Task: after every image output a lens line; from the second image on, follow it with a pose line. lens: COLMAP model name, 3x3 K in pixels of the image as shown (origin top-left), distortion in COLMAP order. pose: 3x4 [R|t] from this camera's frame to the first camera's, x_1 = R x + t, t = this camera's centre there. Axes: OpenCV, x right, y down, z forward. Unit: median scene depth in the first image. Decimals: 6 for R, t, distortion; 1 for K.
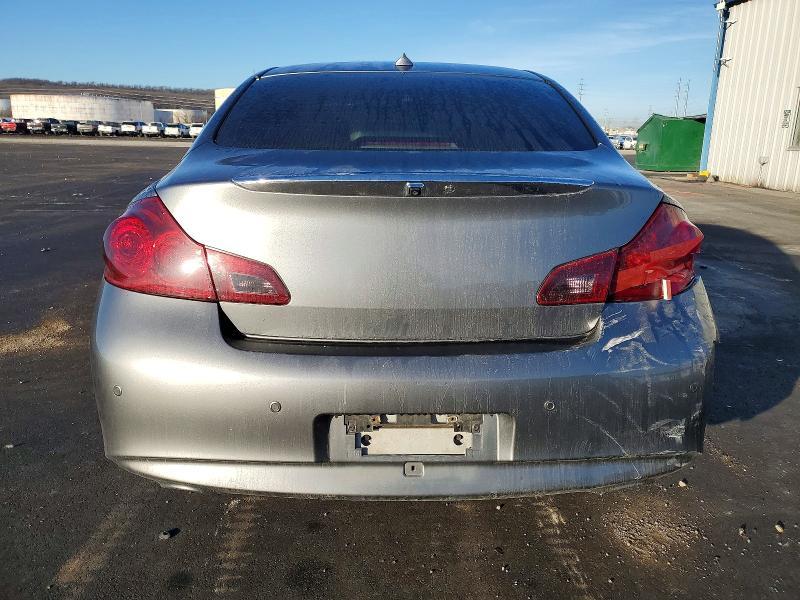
lens RADIAL K [[625.1, 0, 400.0], [0, 625.1, 300.0], [0, 0, 1]] dist [-0.006033, -0.004109]
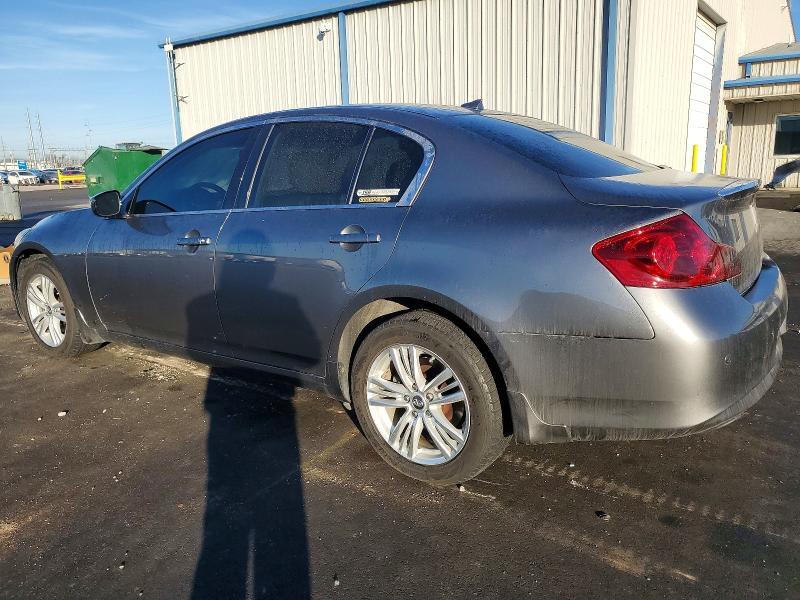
lens RADIAL K [[625.1, 0, 400.0], [0, 625.1, 300.0], [0, 0, 1]] dist [-0.006033, -0.004109]
pose [[0.607866, -0.209557, 0.765888, -0.434122], [0.244825, 0.967017, 0.070278, -0.057066], [-0.755354, 0.144789, 0.639122, 0.150762]]
